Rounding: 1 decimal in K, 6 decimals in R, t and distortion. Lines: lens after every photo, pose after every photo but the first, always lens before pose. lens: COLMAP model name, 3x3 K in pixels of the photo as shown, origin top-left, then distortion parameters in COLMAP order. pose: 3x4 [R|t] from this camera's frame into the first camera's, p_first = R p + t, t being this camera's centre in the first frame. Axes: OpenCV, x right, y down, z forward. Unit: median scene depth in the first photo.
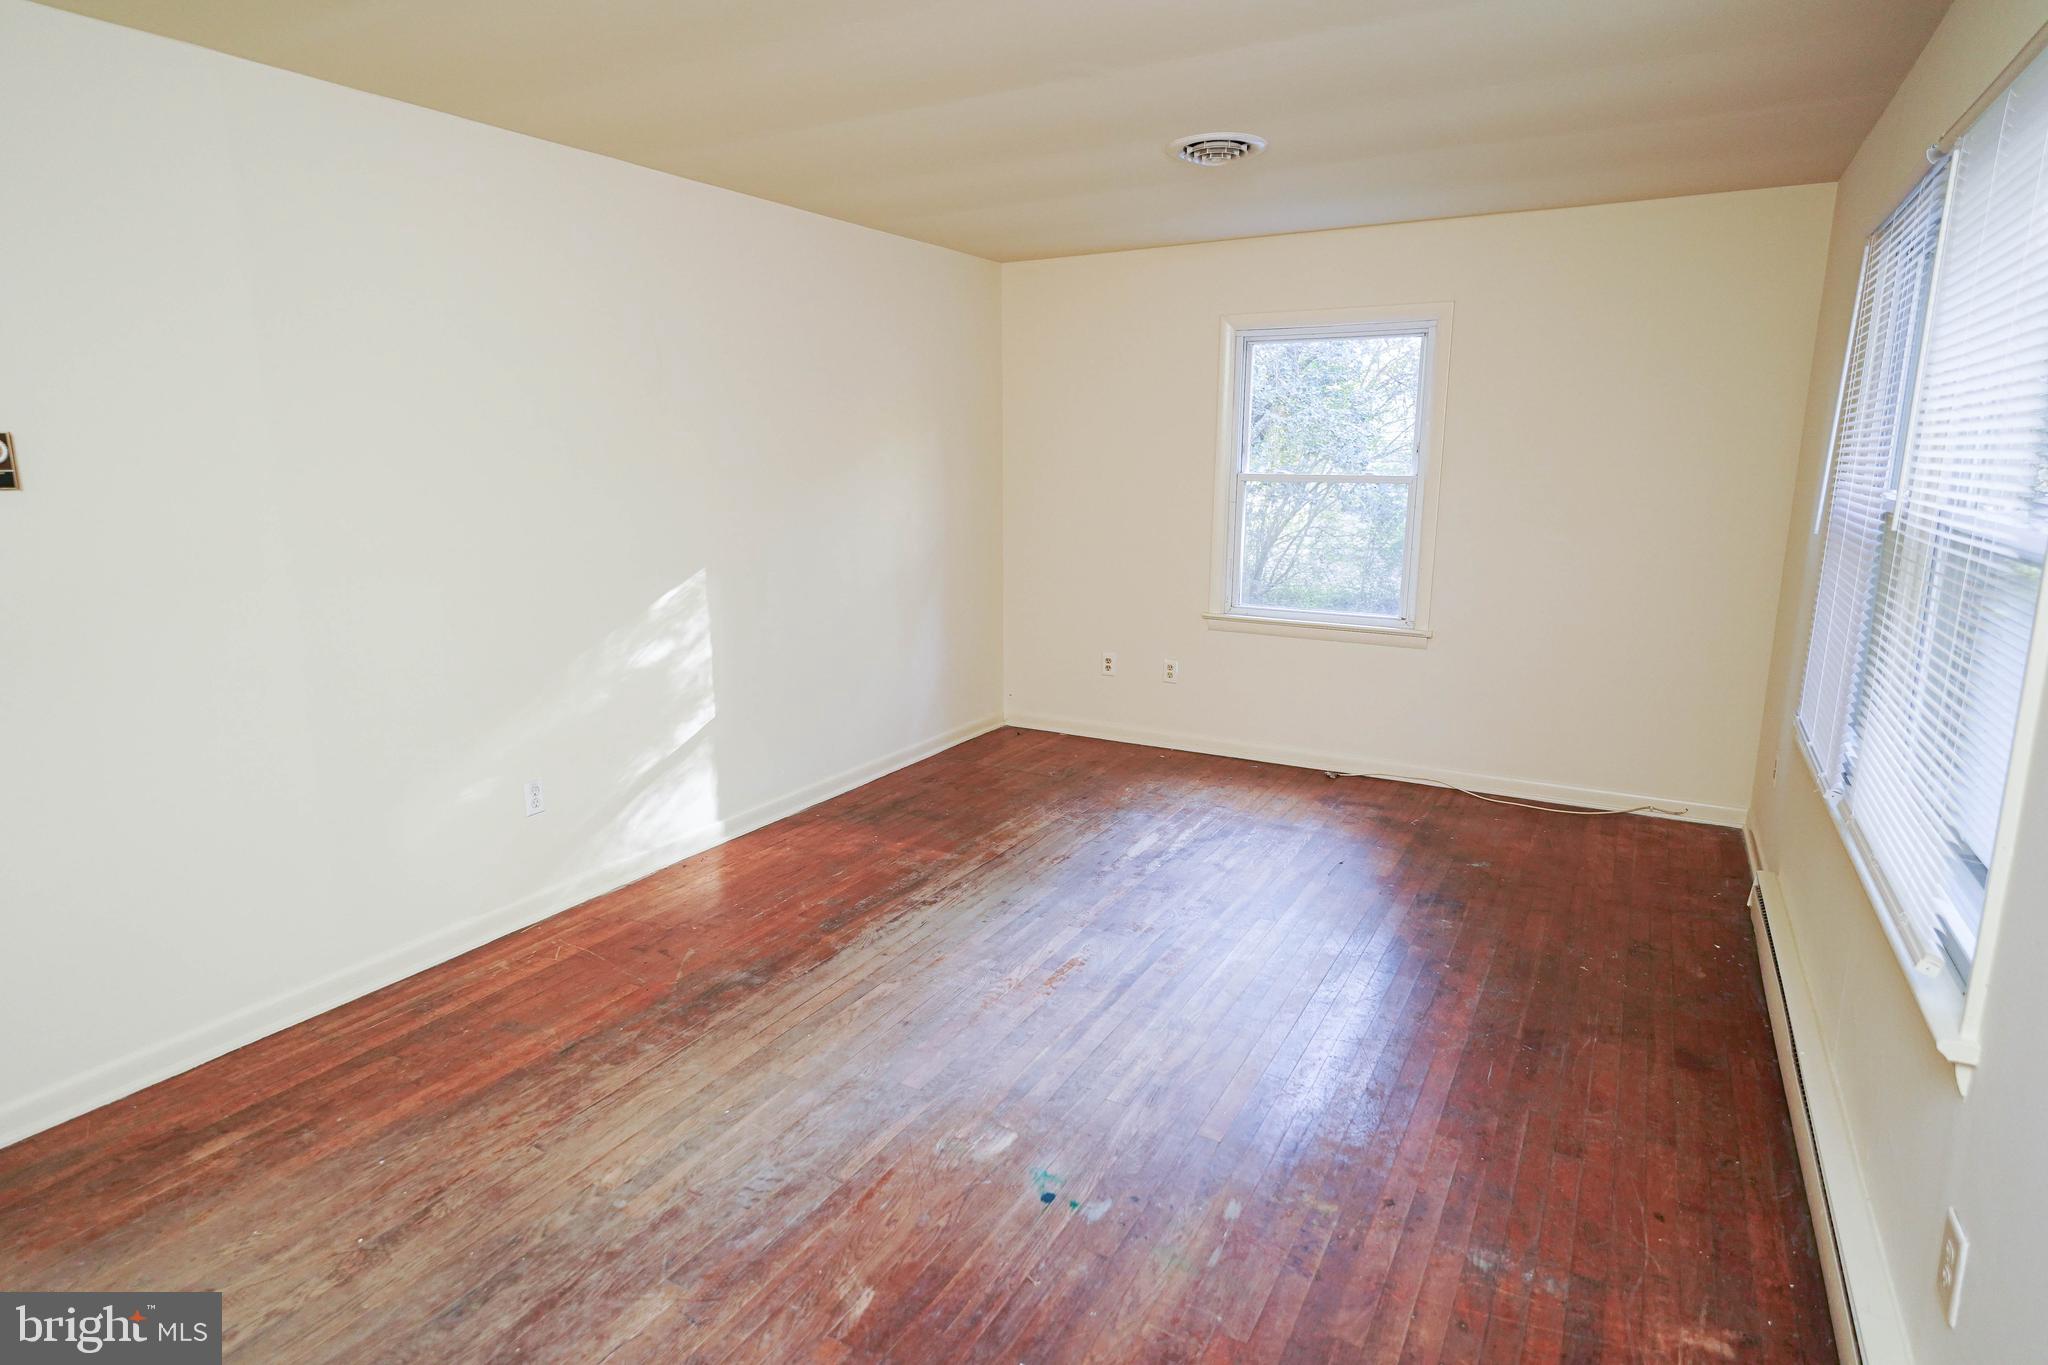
lens RADIAL K [[1121.9, 0, 993.2], [0, 1121.9, 687.7], [0, 0, 1]] dist [0.001317, -0.000619]
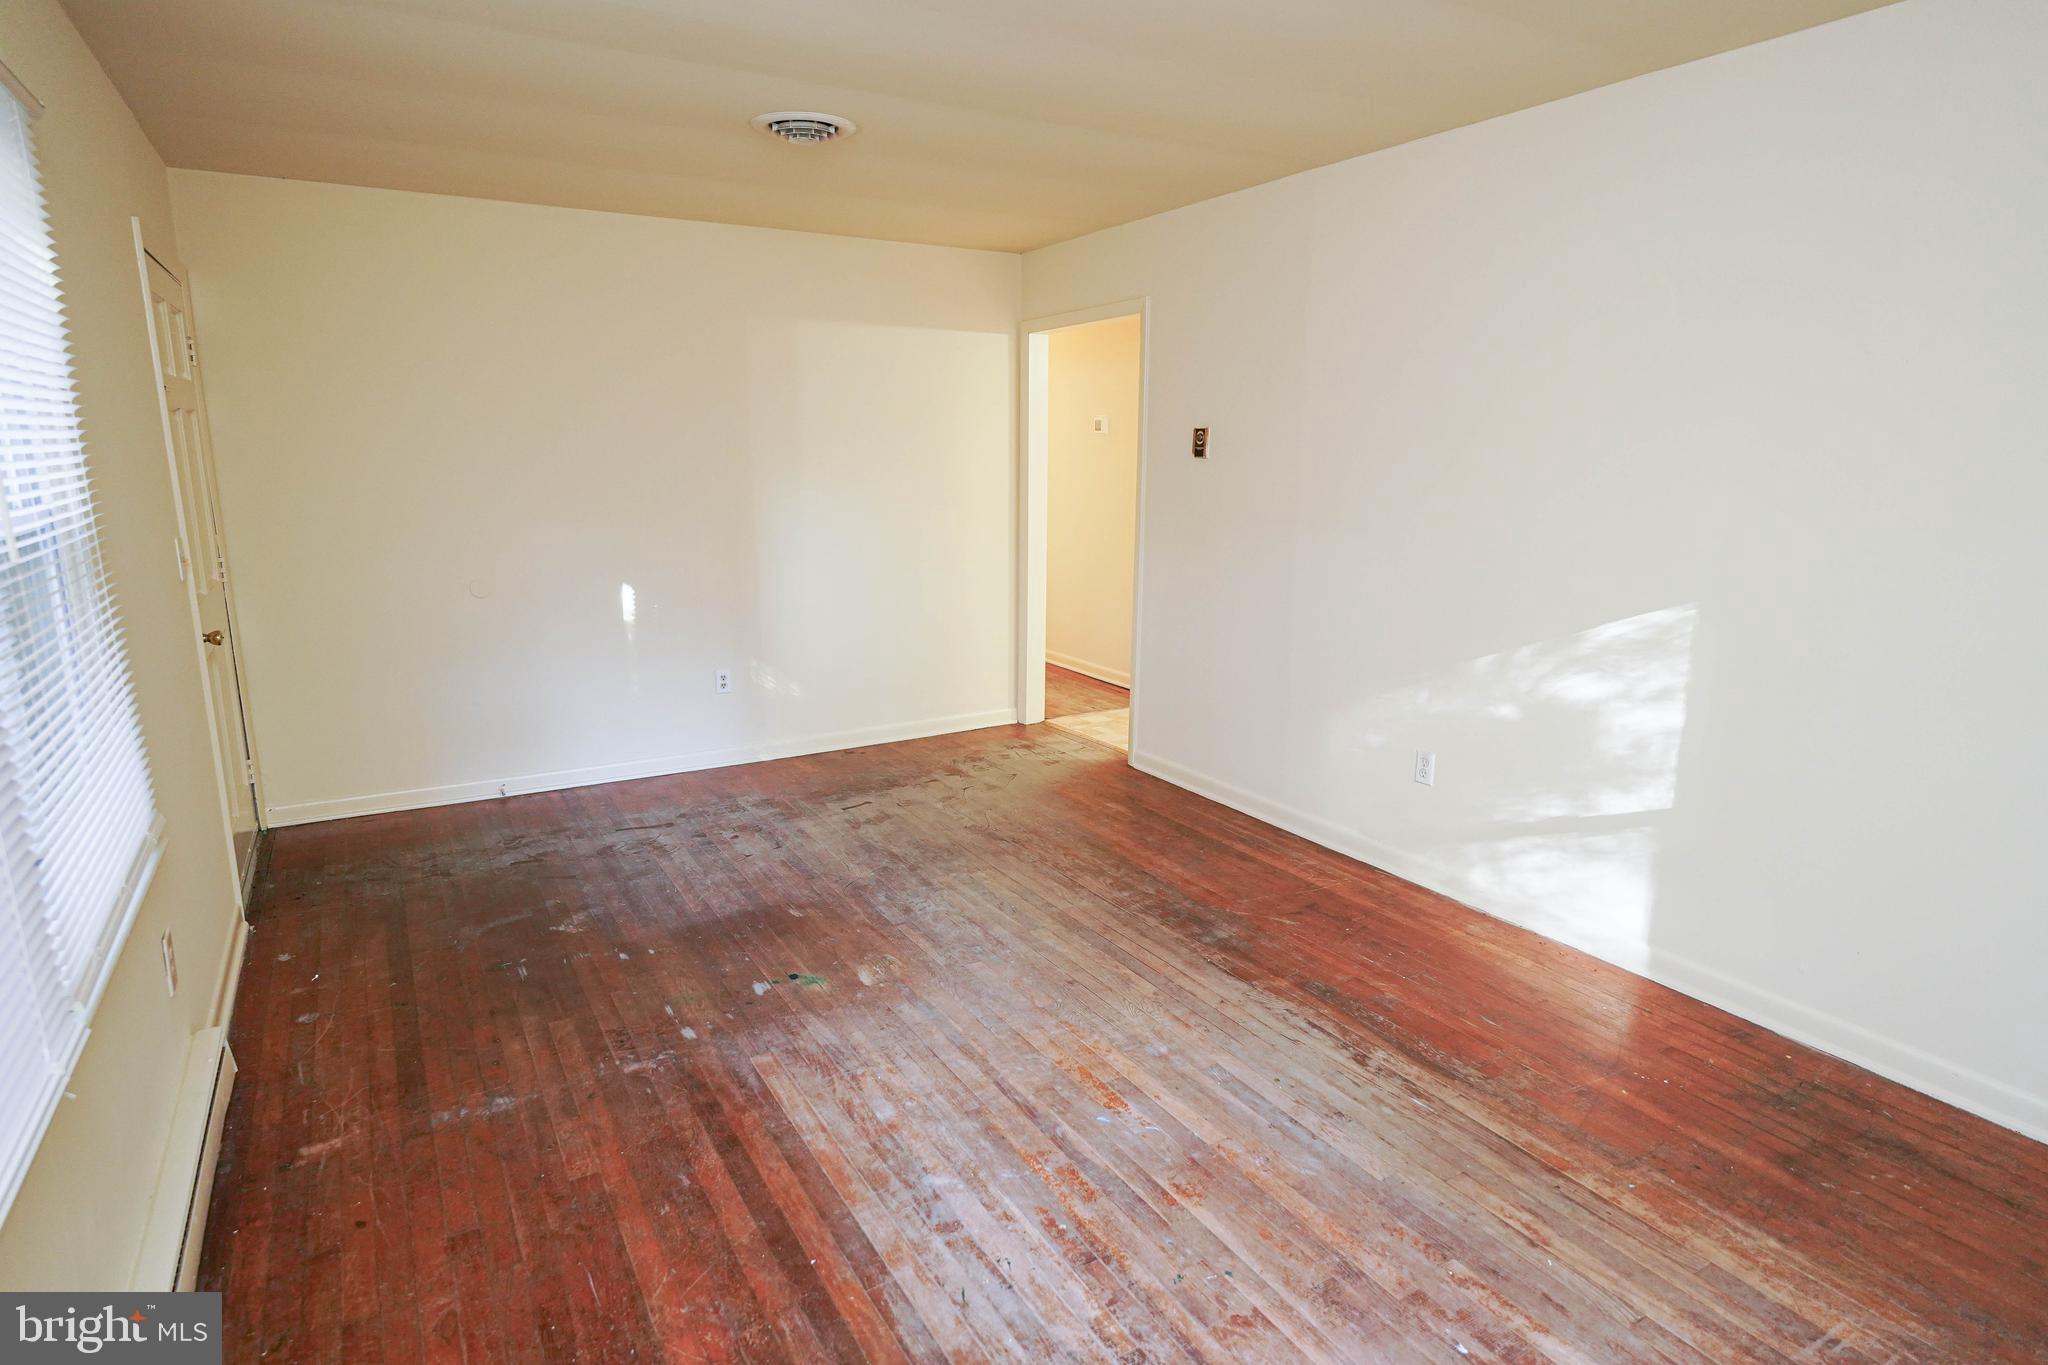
lens RADIAL K [[1121.9, 0, 1023.9], [0, 1121.9, 673.5], [0, 0, 1]] dist [0.001317, -0.000619]
pose [[-0.484477, 0.183058, -0.855437, 0.682175], [-0.177936, 0.936799, 0.301243, -0.244462], [0.856517, 0.298158, -0.421285, 1.132870]]
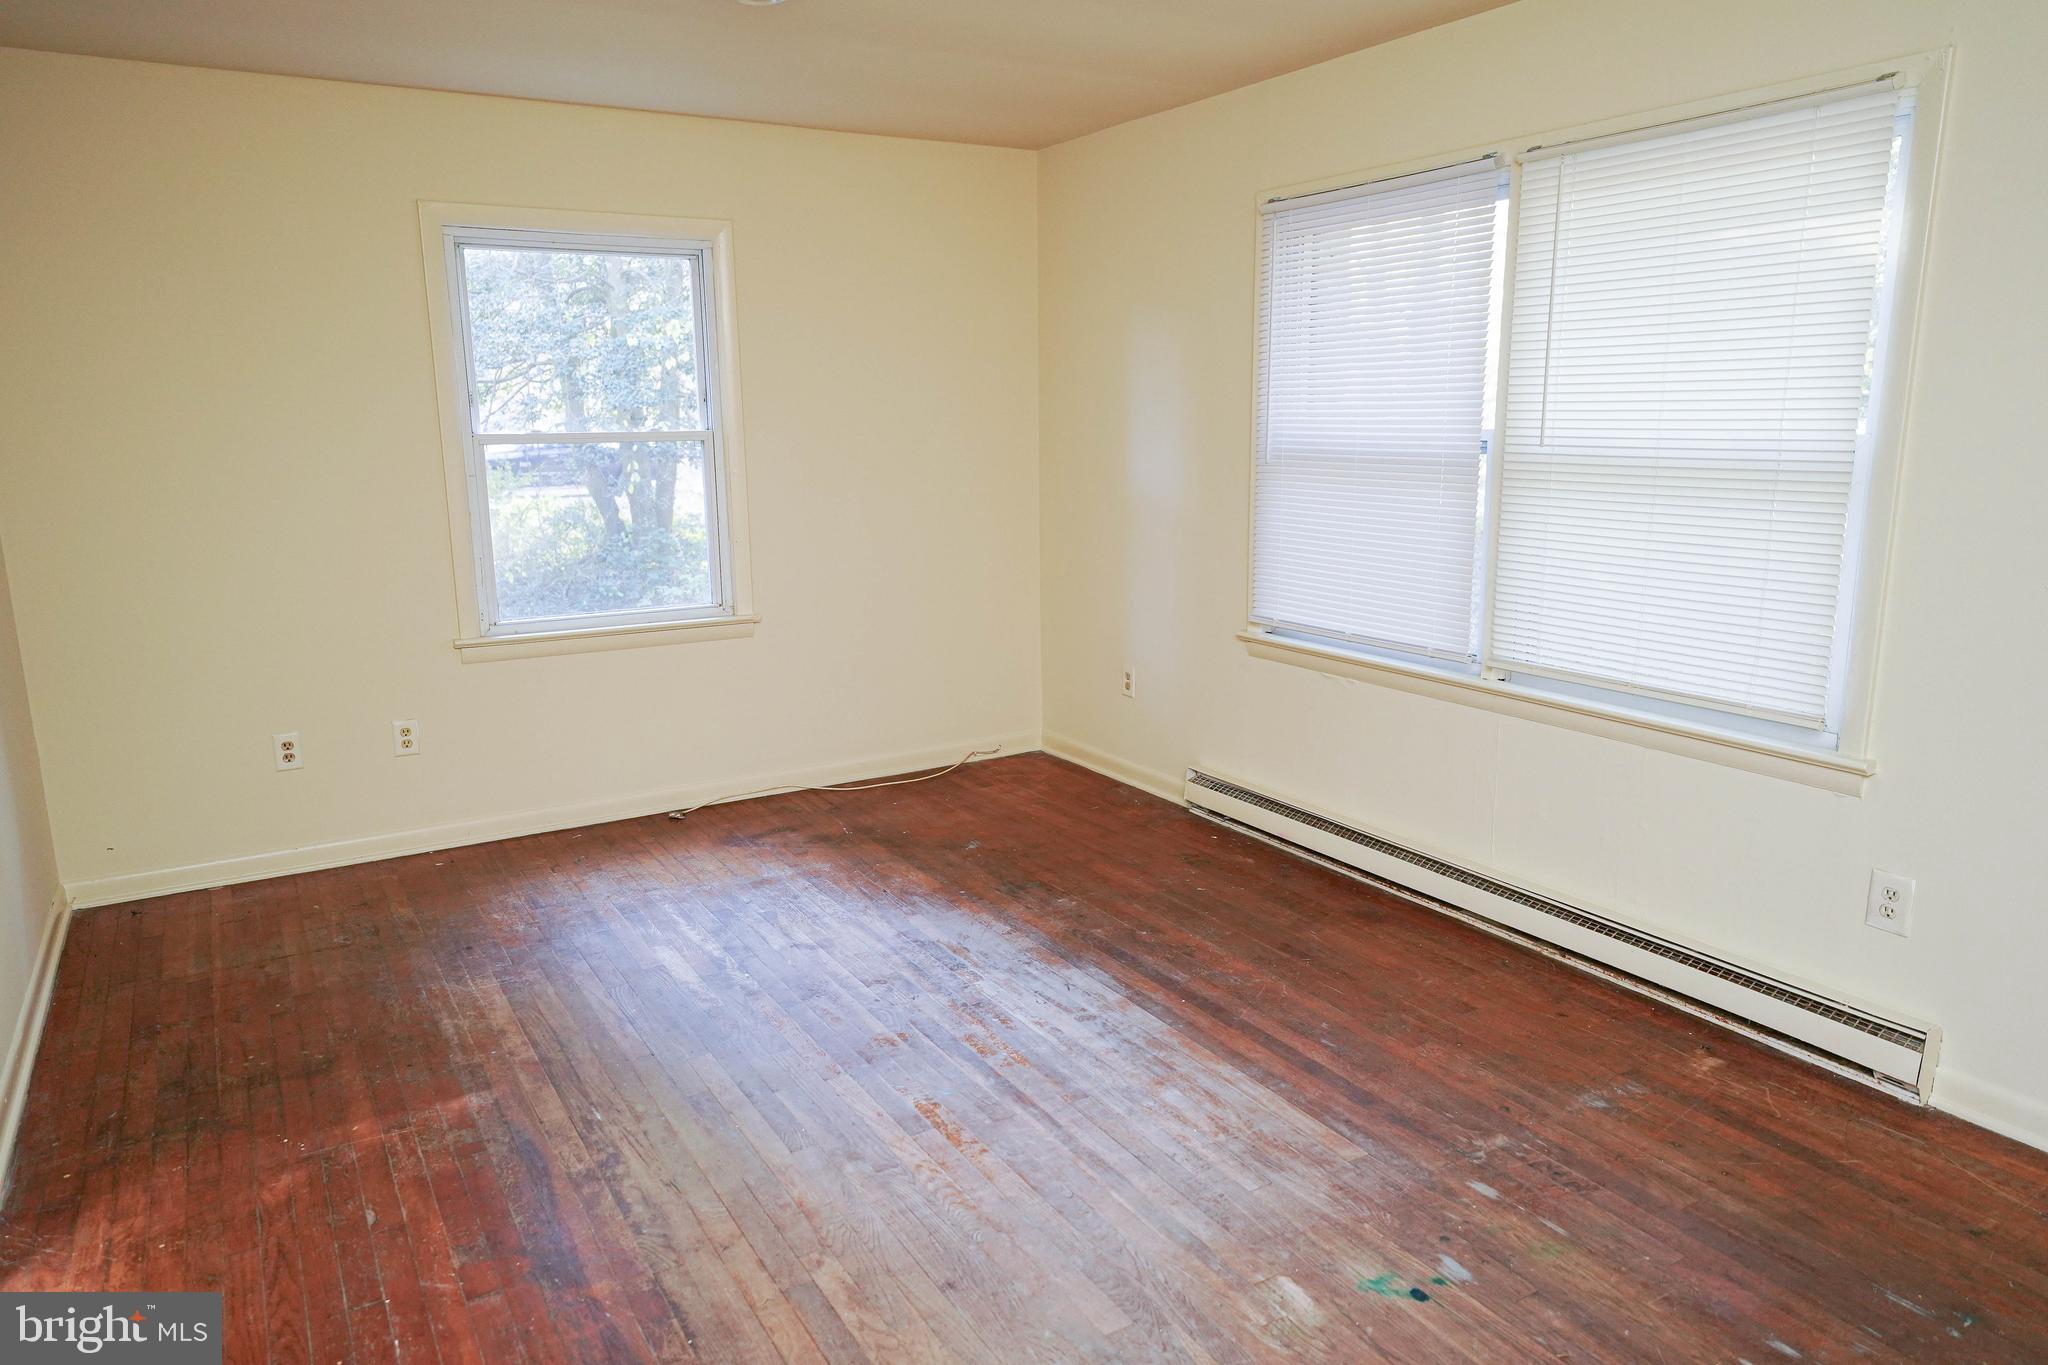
lens RADIAL K [[1355.0, 0, 1039.0], [0, 1355.0, 685.4], [0, 0, 1]] dist [0.023263, 0.001923]
pose [[0.475277, -0.187566, 0.859611, -0.564055], [0.194616, 0.975223, 0.105189, -0.091937], [-0.858042, 0.117300, 0.500004, 0.452049]]
